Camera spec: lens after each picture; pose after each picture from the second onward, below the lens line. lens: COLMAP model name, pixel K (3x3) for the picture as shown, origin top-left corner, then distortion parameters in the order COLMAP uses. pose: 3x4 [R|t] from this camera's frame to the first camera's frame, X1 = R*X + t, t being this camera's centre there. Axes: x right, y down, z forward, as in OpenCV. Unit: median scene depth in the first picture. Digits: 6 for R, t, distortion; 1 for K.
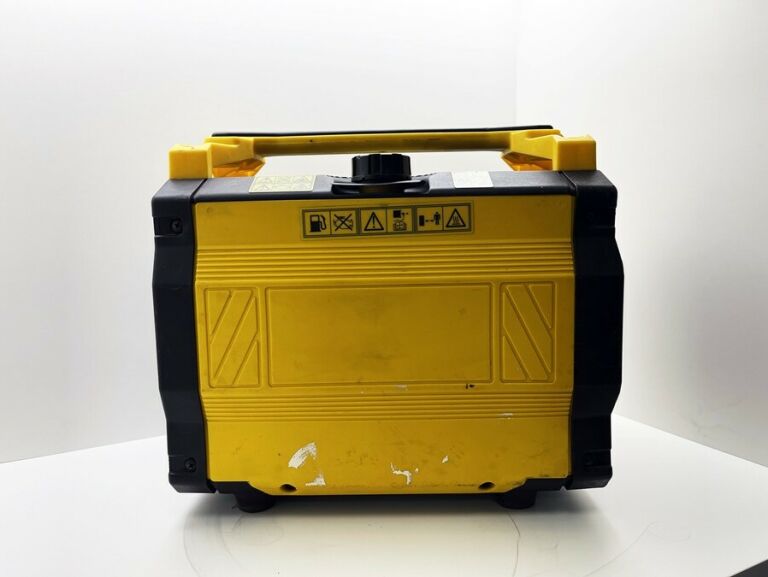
lens RADIAL K [[596.9, 0, 383.5], [0, 596.9, 285.1], [0, 0, 1]] dist [0.015344, -0.015934]
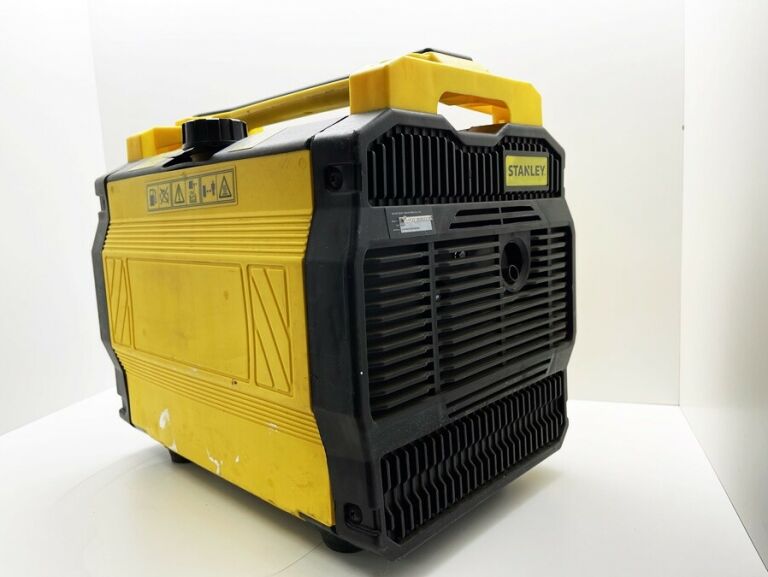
lens RADIAL K [[596.9, 0, 389.5], [0, 596.9, 283.8], [0, 0, 1]] dist [0.015344, -0.015934]
pose [[0.728113, 0.071676, -0.681699, 0.889839], [-0.034009, 0.997071, 0.068511, -0.040097], [0.684613, -0.026700, 0.728418, 0.529924]]
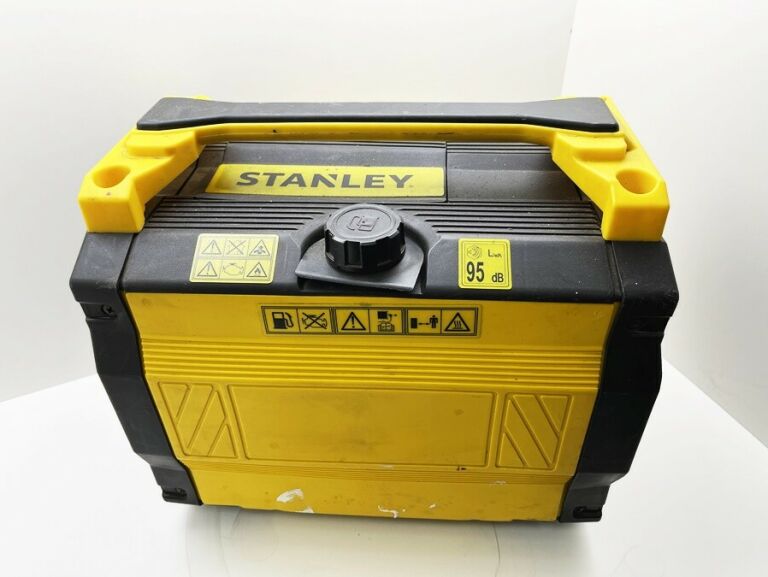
lens RADIAL K [[596.9, 0, 385.3], [0, 596.9, 282.9], [0, 0, 1]] dist [0.015344, -0.015934]
pose [[0.998671, 0.029380, -0.042355, 0.058063], [-0.002696, 0.850323, 0.526255, -0.563578], [0.051477, -0.525441, 0.849271, 0.360916]]
